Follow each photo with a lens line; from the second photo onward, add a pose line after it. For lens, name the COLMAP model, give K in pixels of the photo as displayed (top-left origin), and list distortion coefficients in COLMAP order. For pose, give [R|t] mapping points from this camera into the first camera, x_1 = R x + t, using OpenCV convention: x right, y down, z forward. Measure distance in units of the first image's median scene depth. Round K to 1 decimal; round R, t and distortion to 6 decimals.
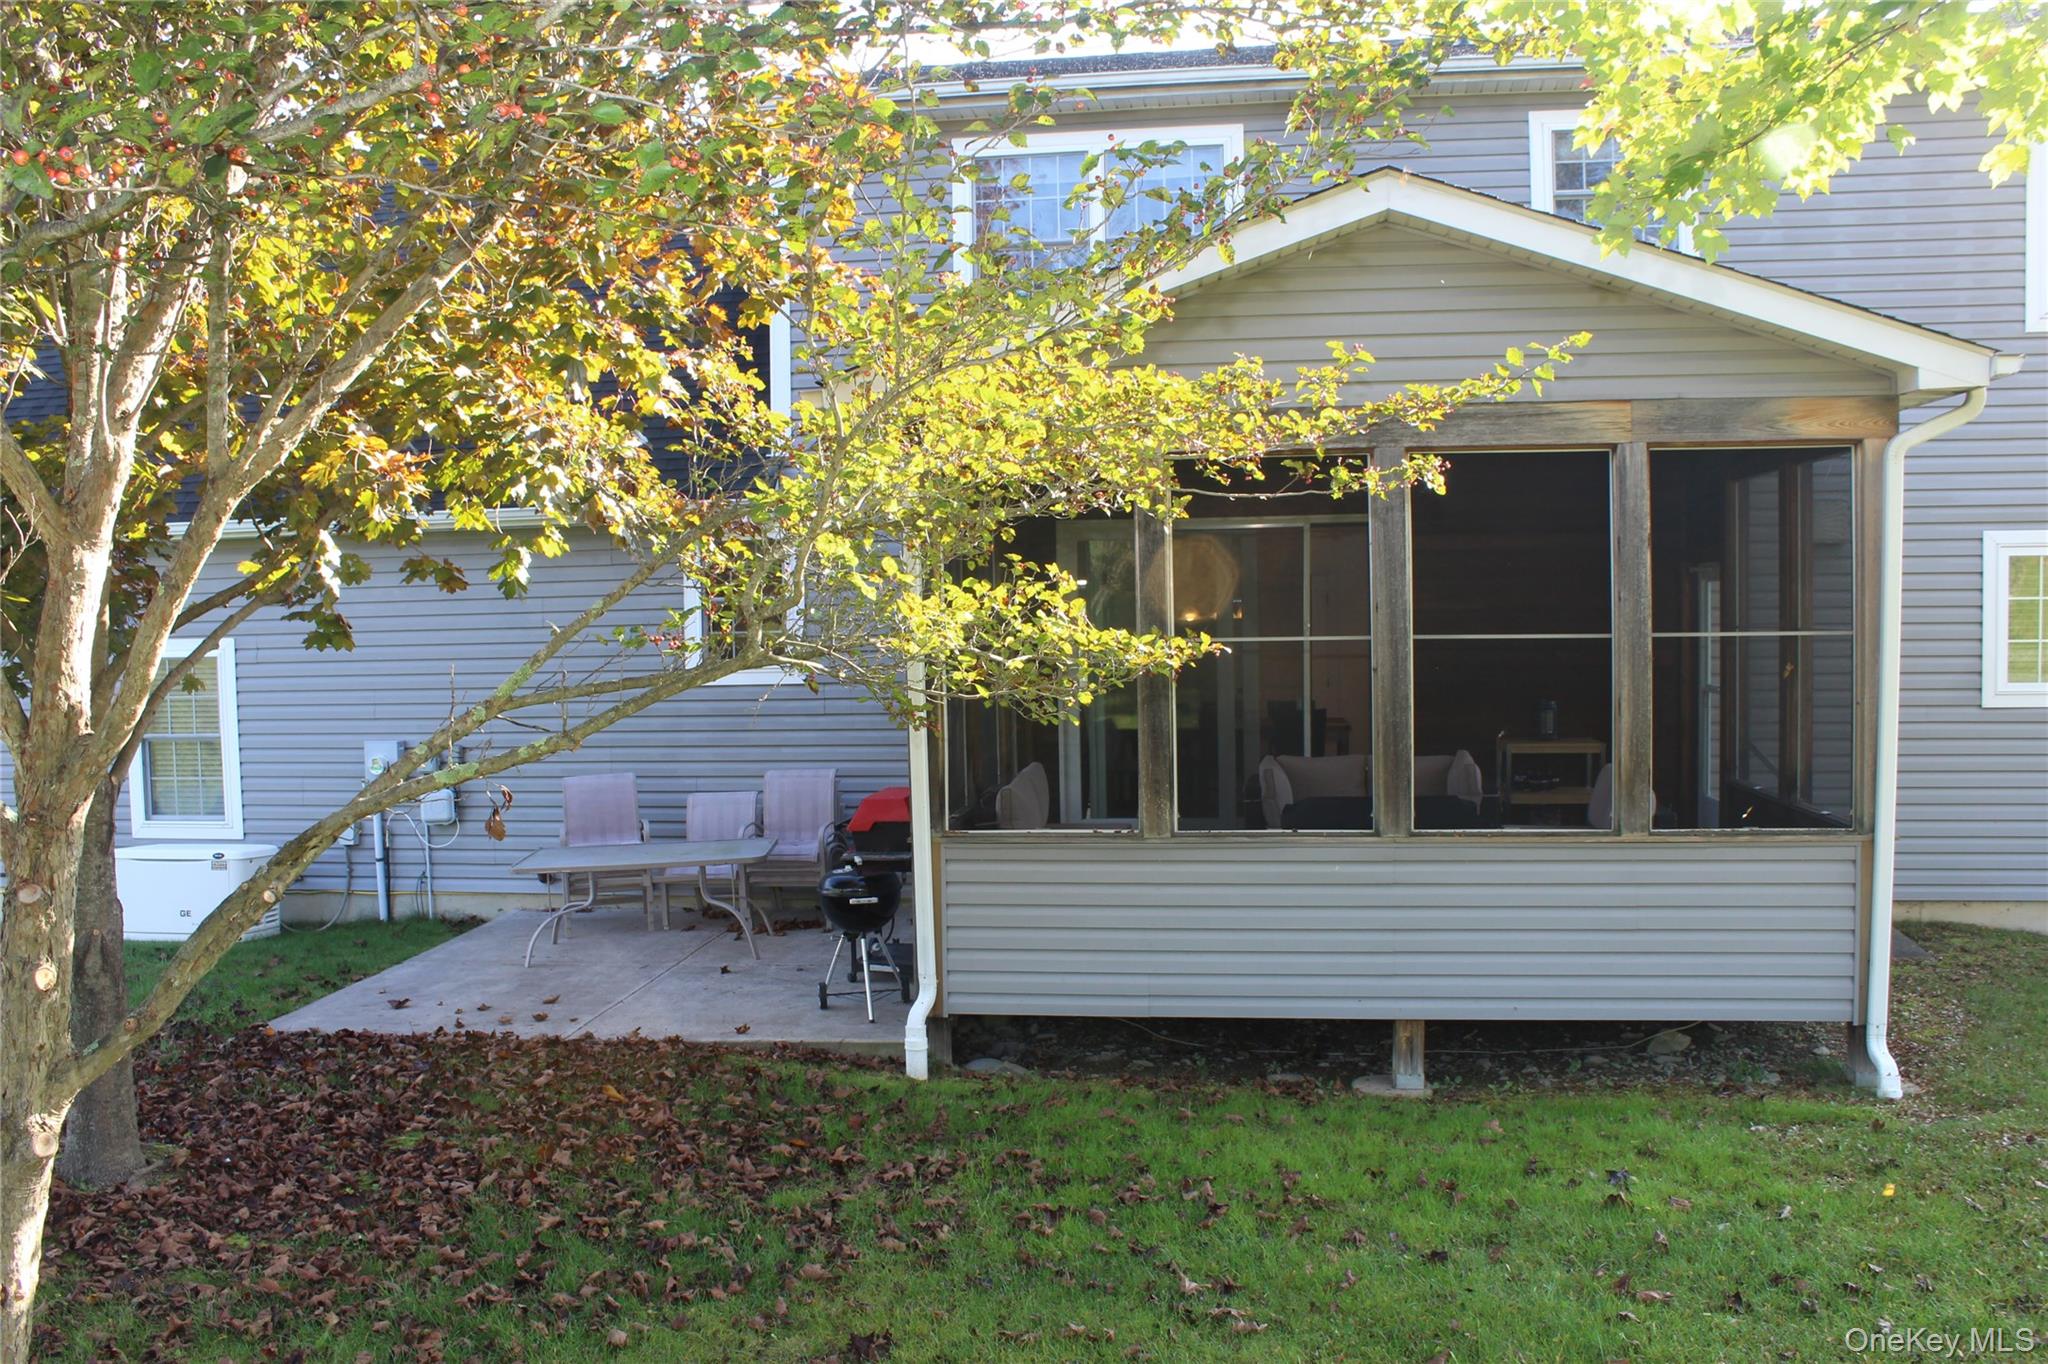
lens RADIAL K [[1716.0, 0, 1025.7], [0, 1716.0, 687.9], [0, 0, 1]] dist [-0.164455, 0.138853]
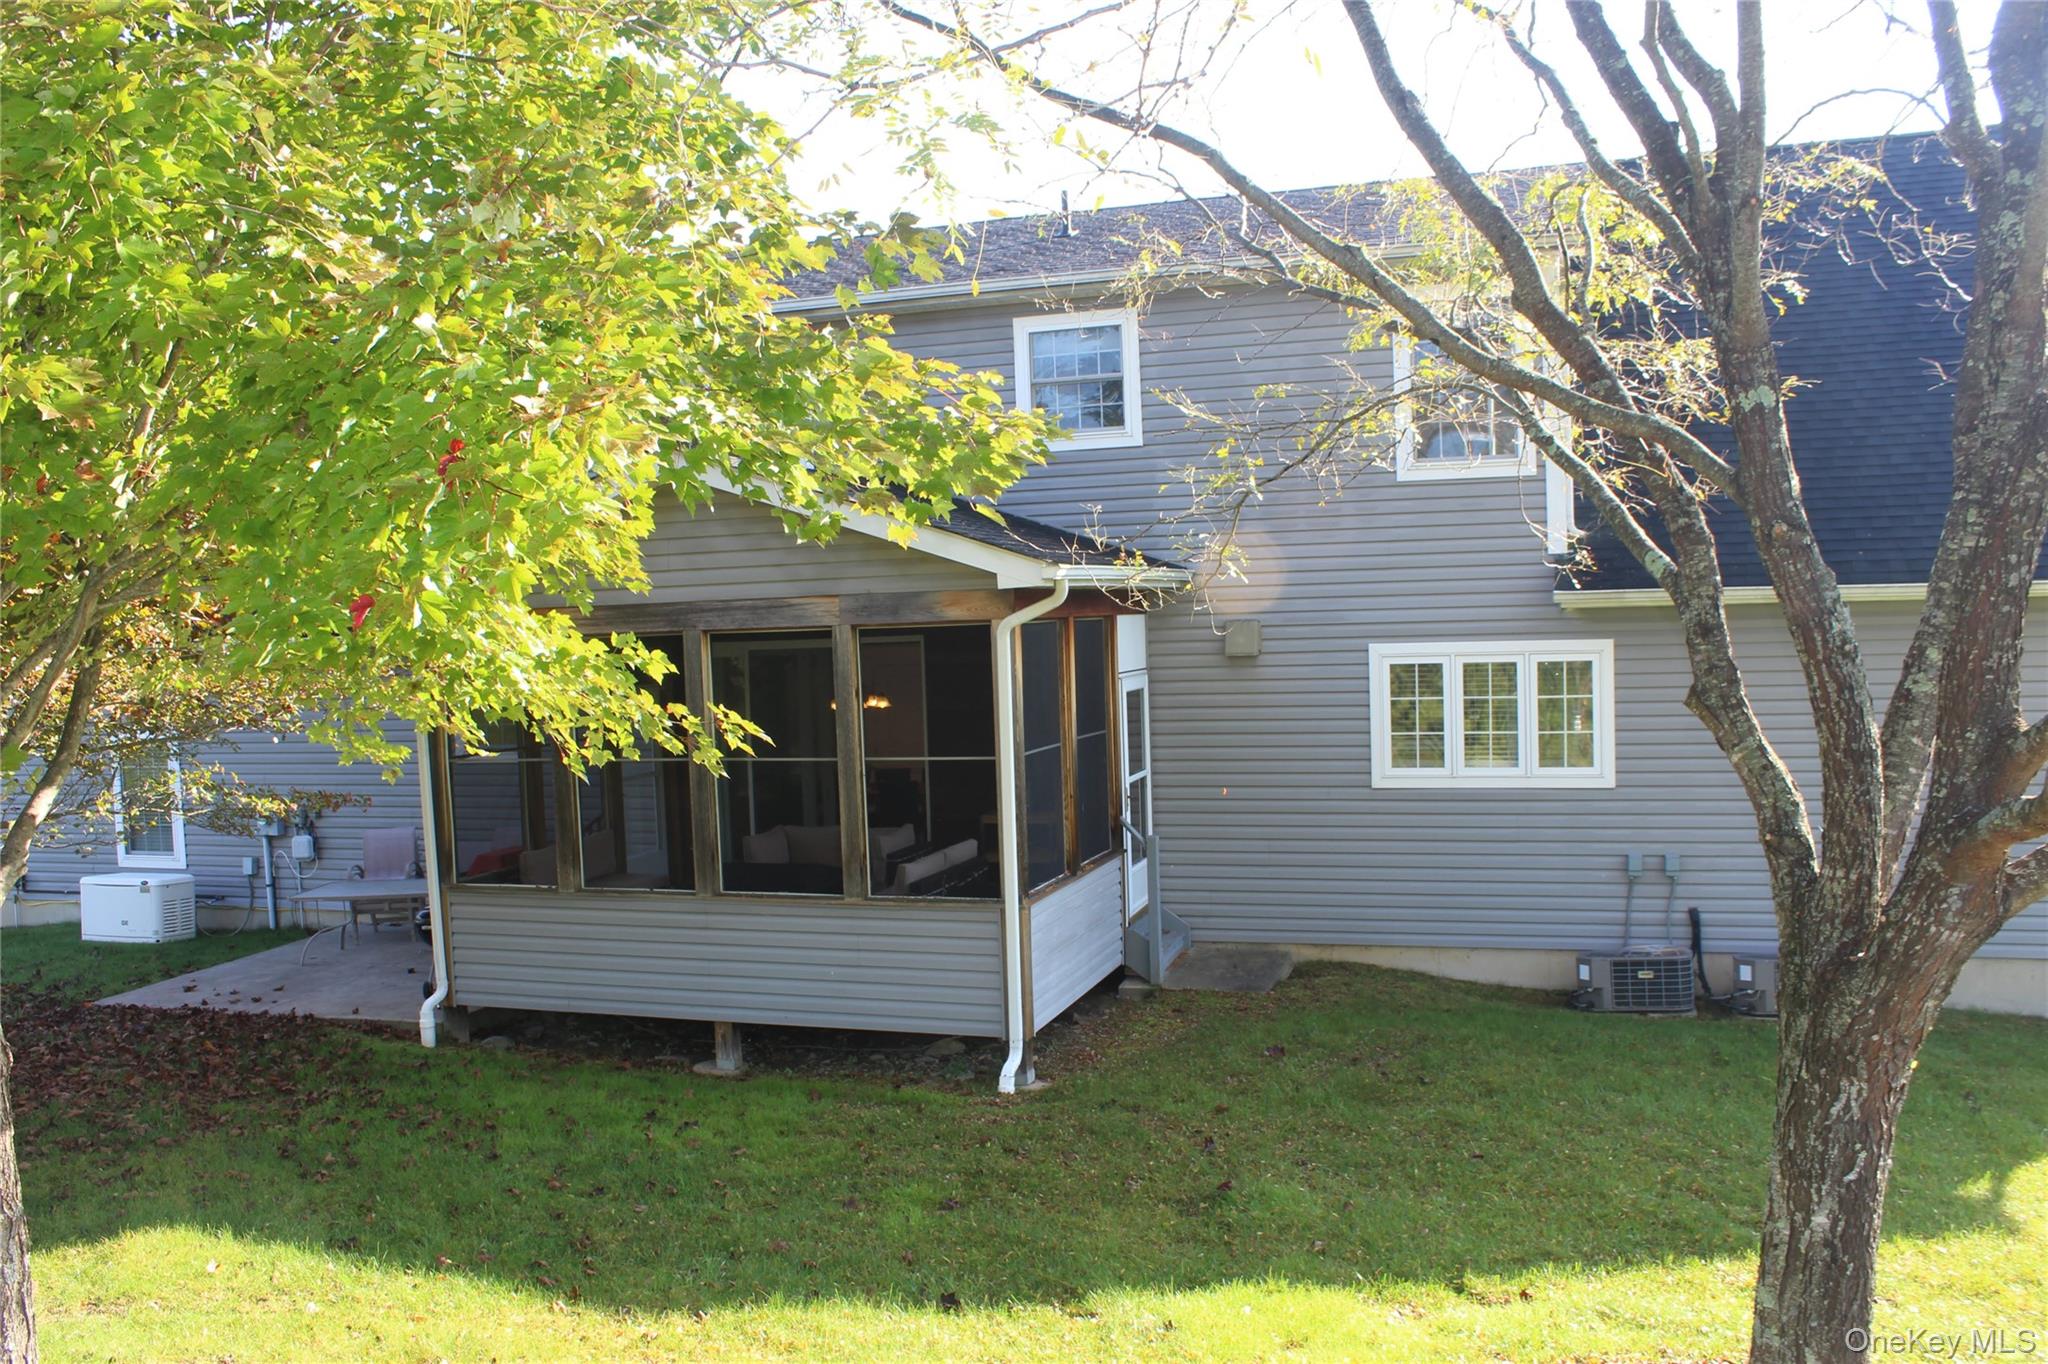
lens RADIAL K [[1716.0, 0, 1020.3], [0, 1716.0, 678.6], [0, 0, 1]] dist [-0.164455, 0.138853]
pose [[0.984267, -0.009921, -0.176411, 0.691606], [0.009379, 0.999948, -0.003910, -0.084235], [0.176441, 0.002194, 0.984309, -0.363970]]
